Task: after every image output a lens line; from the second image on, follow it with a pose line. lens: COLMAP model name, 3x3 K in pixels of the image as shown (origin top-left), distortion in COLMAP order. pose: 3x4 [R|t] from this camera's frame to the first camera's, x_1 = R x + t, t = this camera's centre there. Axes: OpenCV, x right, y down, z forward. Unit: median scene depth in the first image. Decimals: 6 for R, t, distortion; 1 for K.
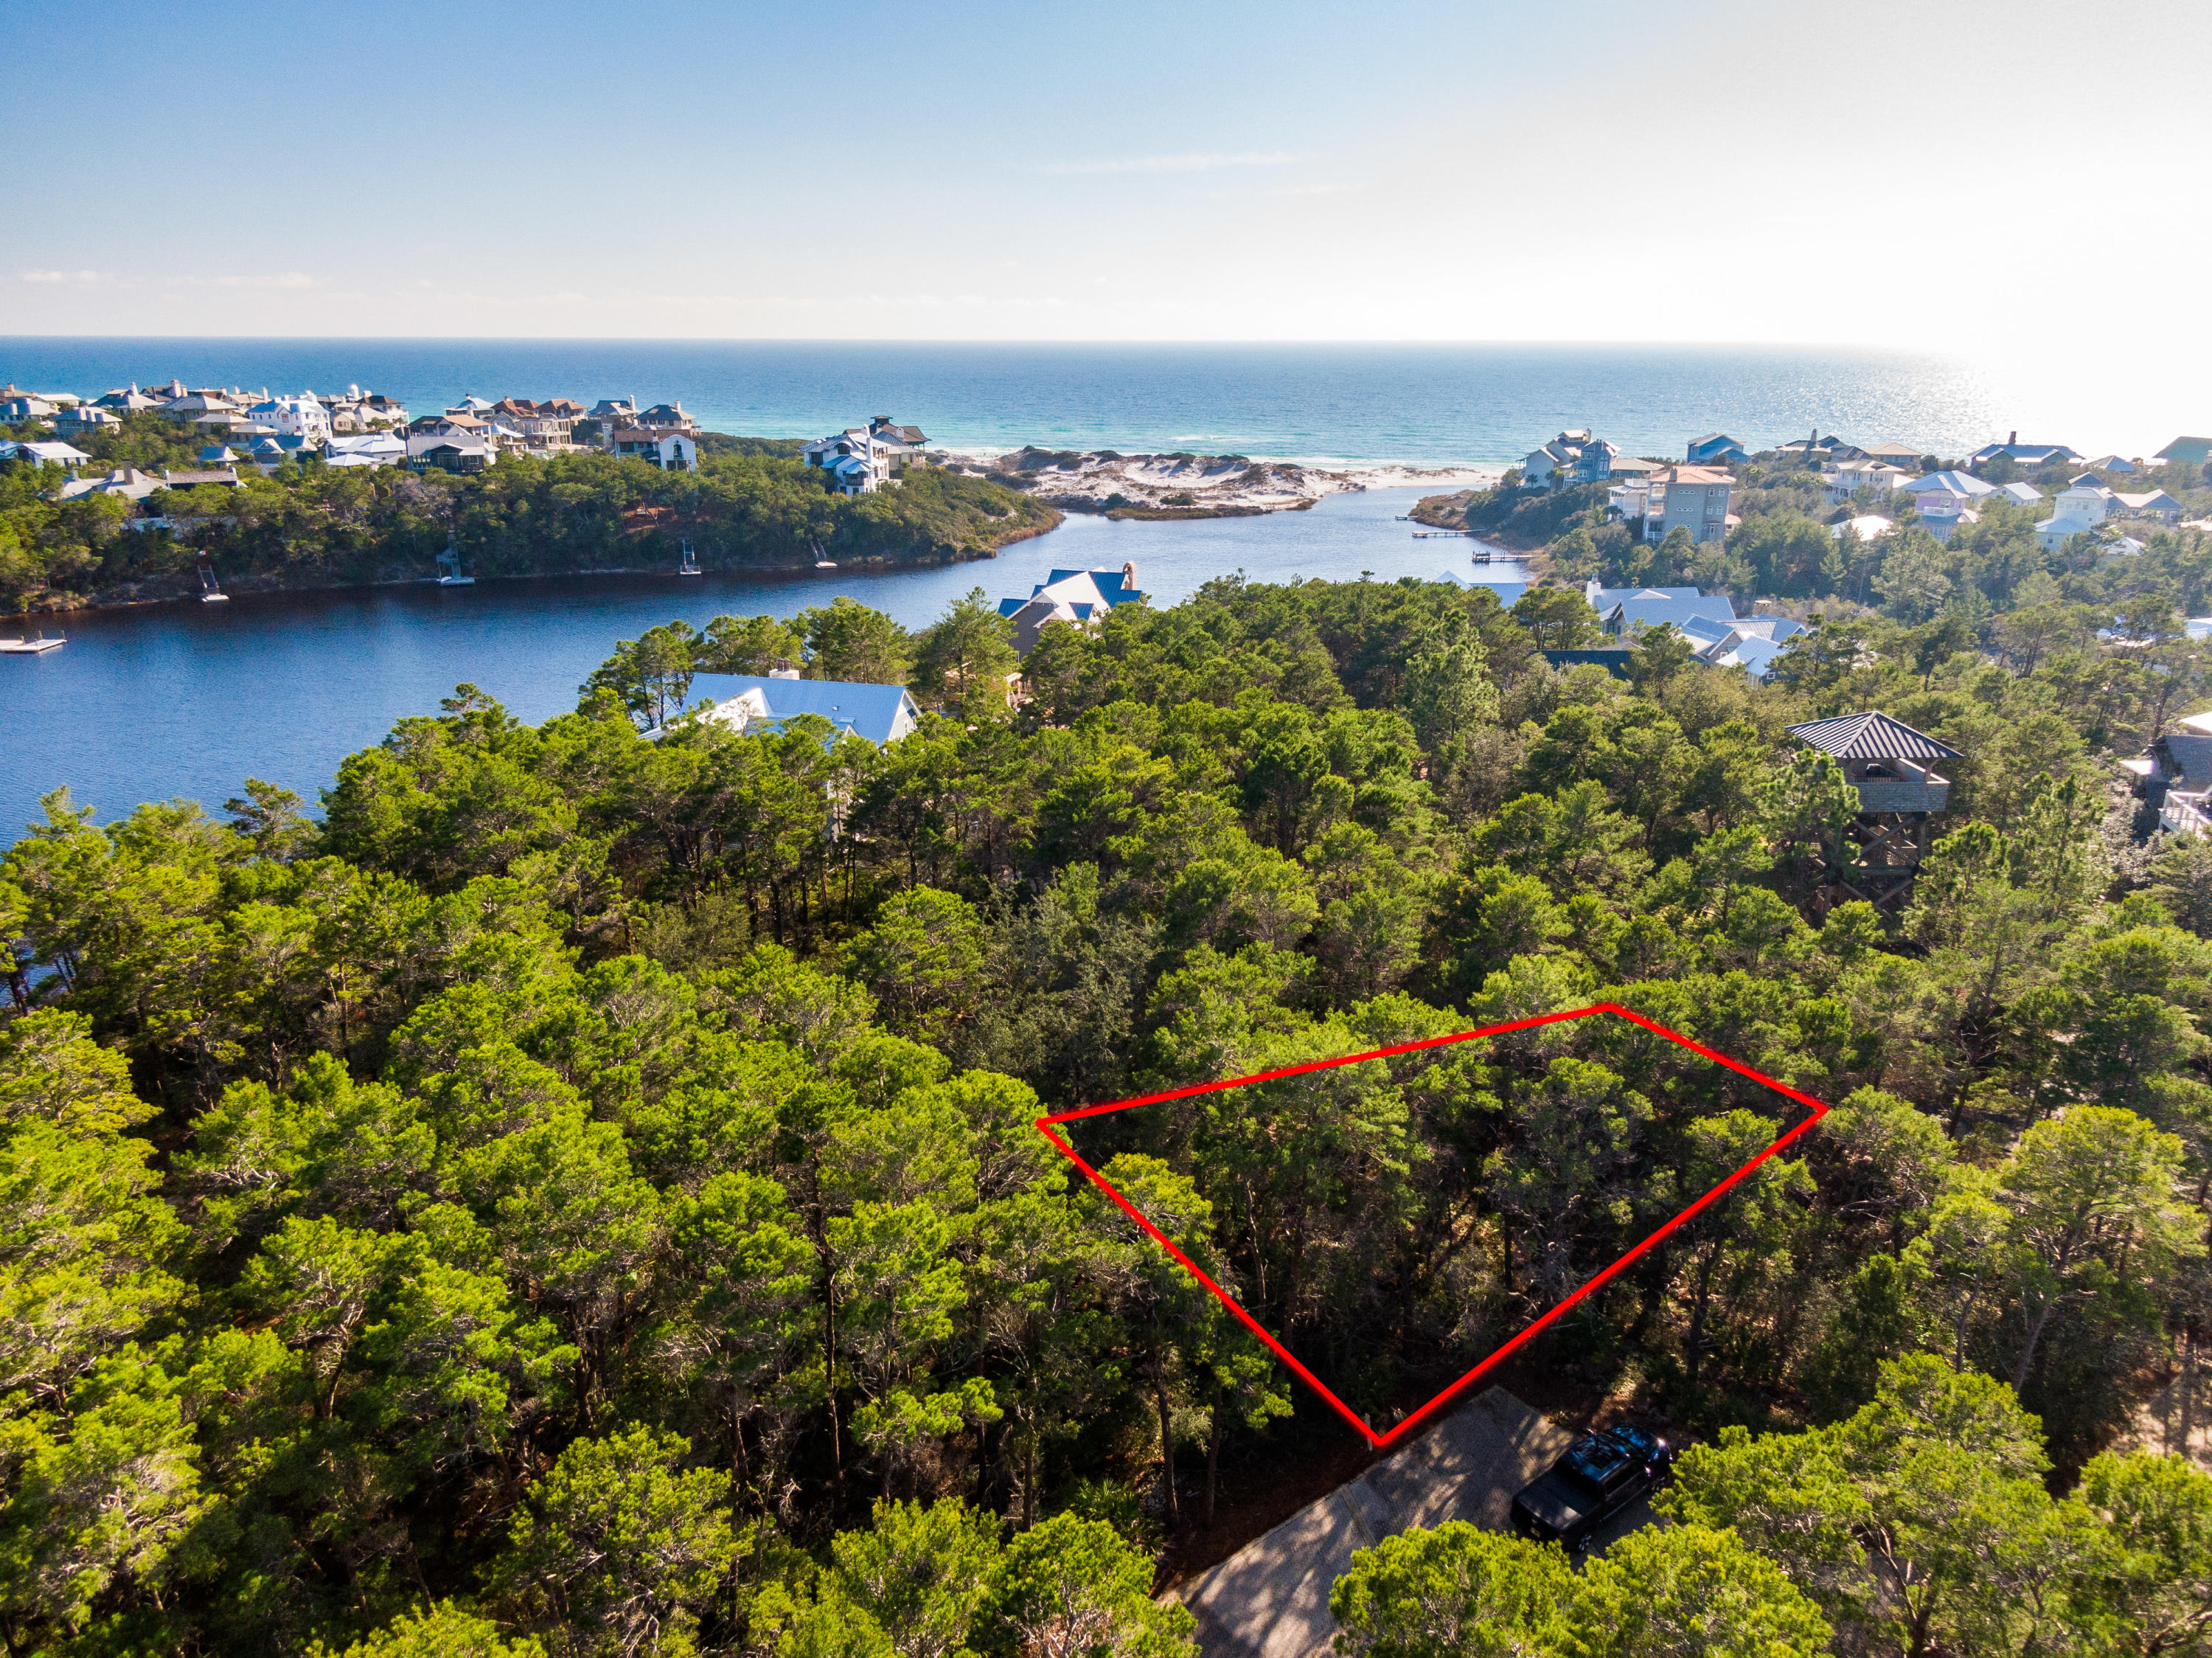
lens RADIAL K [[1585.5, 0, 1103.1], [0, 1585.5, 799.9], [0, 0, 1]] dist [0.077861, -0.084409]
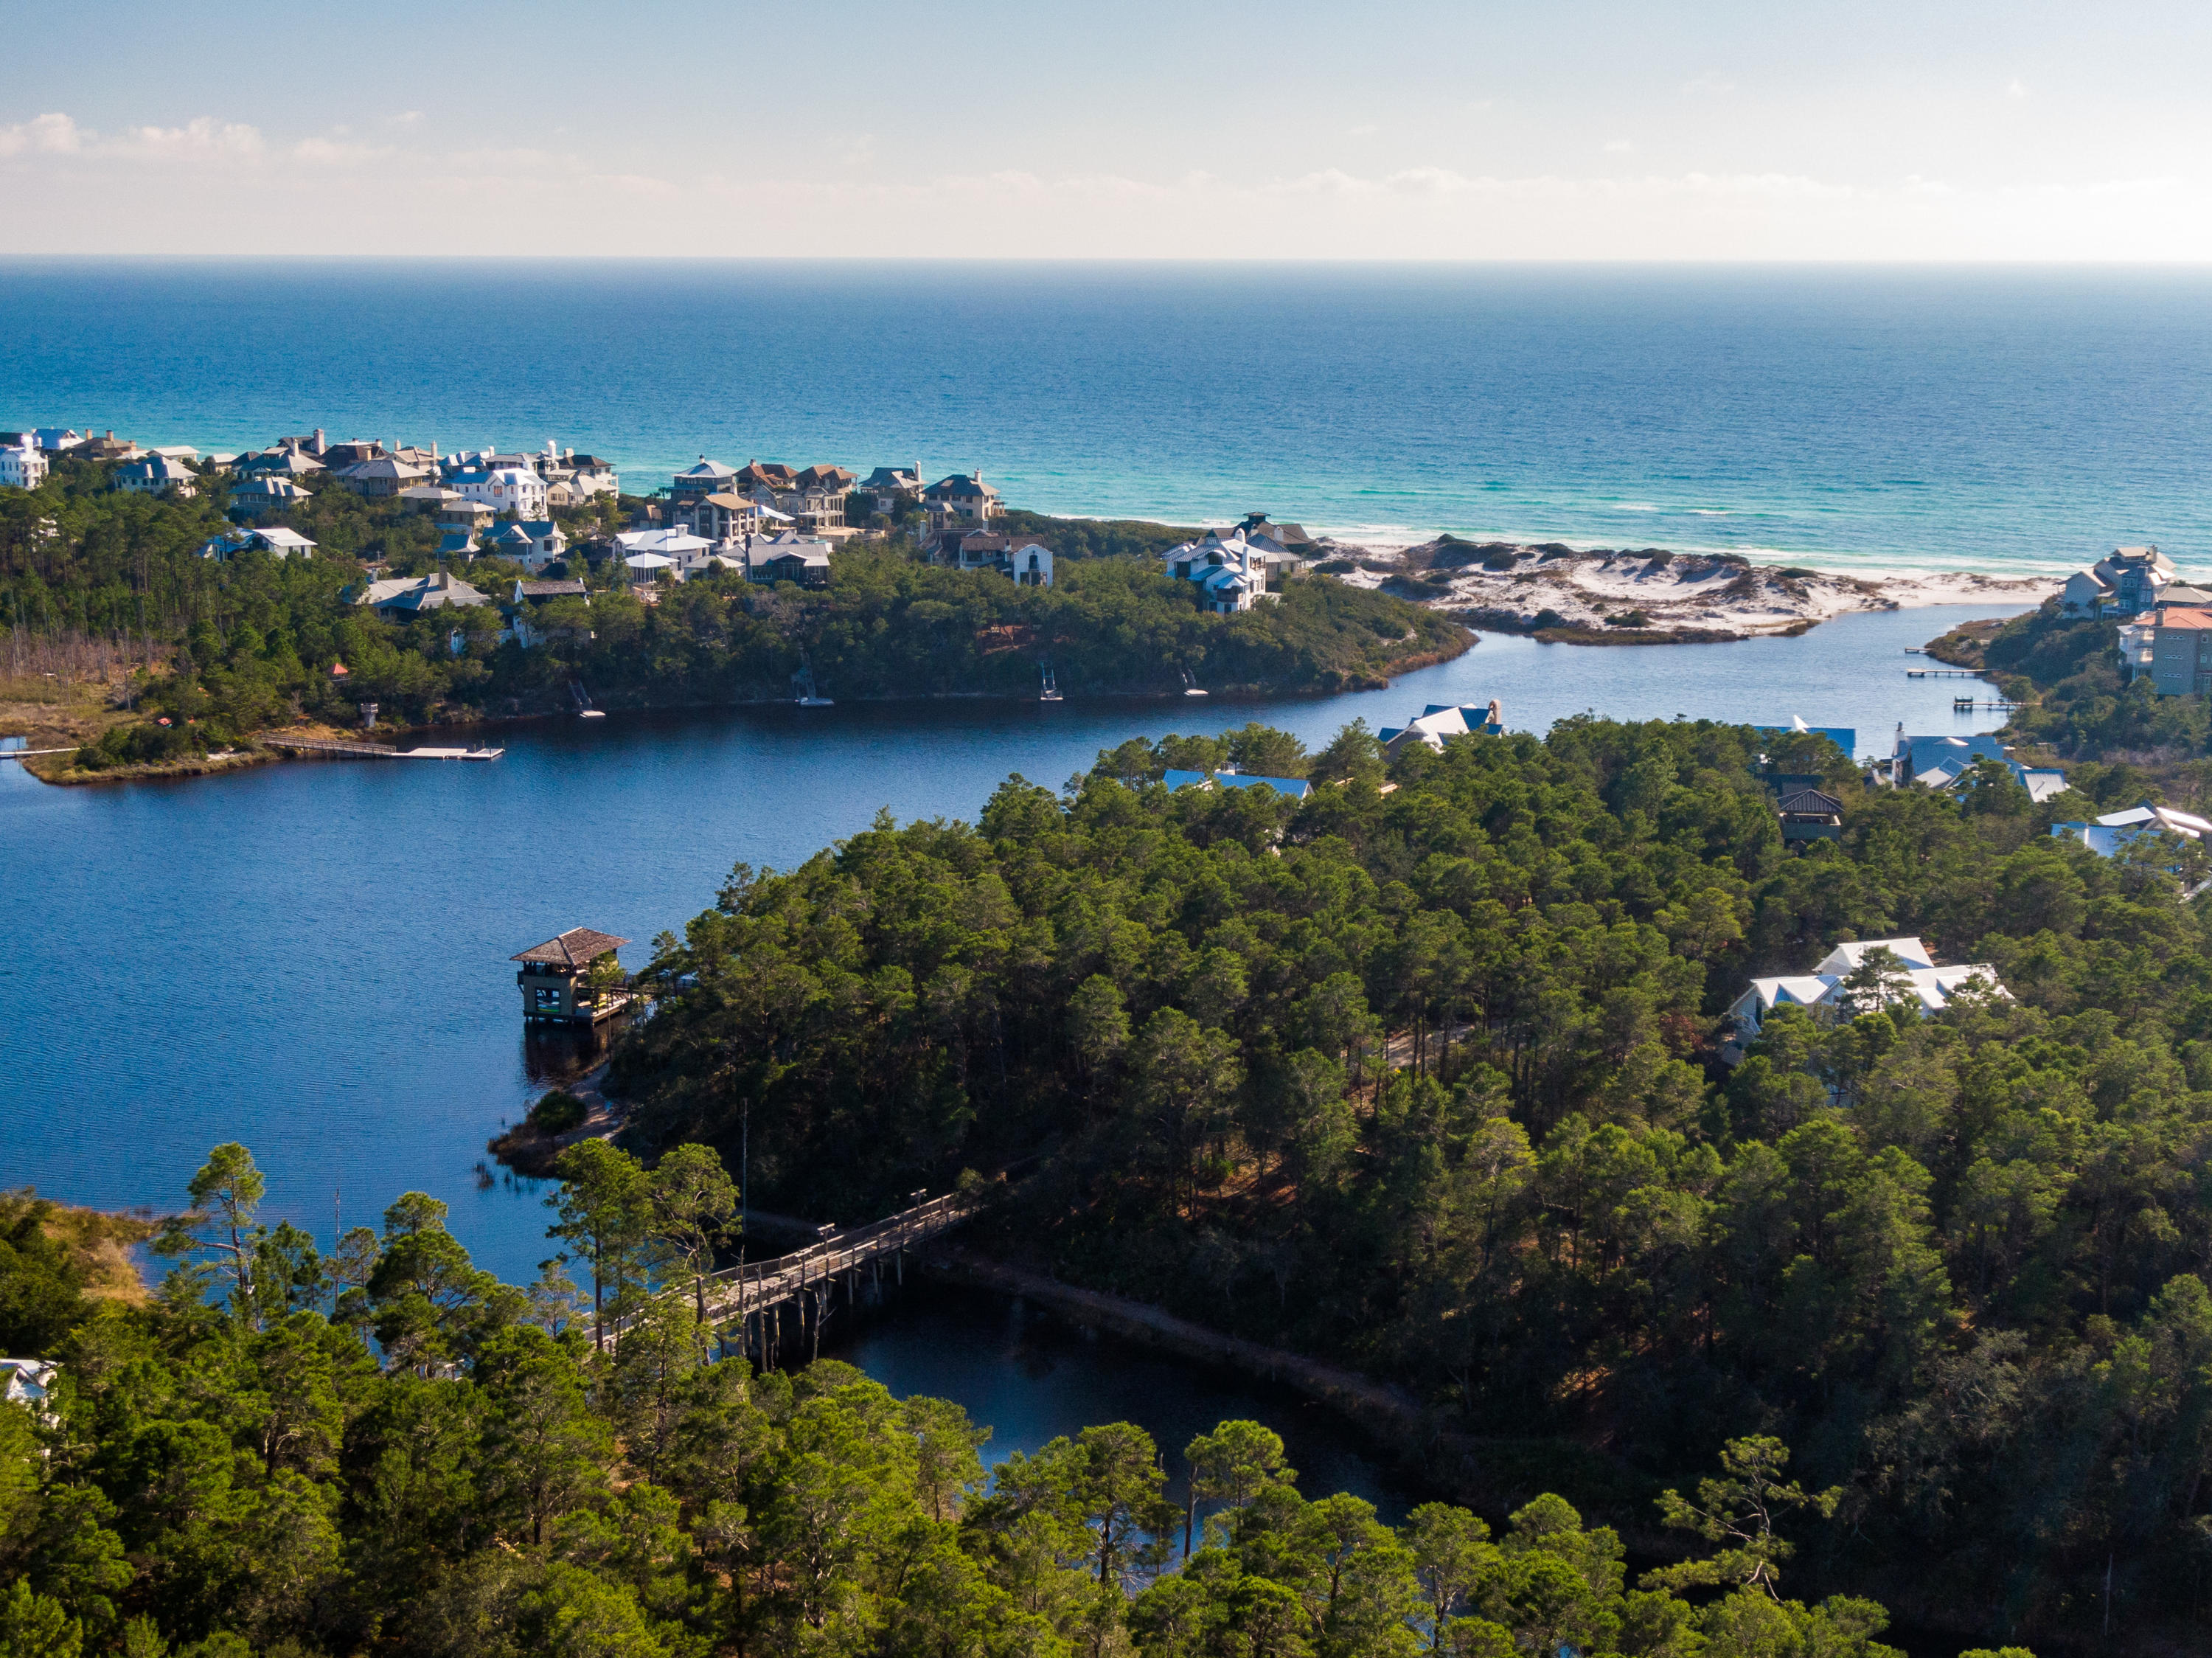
lens RADIAL K [[3039.0, 0, 1106.0], [0, 3039.0, 829.0], [0, 0, 1]] dist [0.028017, 0.012091]
pose [[0.986002, 0.032324, -0.163569, 0.043961], [-0.048608, 0.994141, -0.096548, 0.072747], [0.159490, 0.103147, 0.981796, -0.514771]]
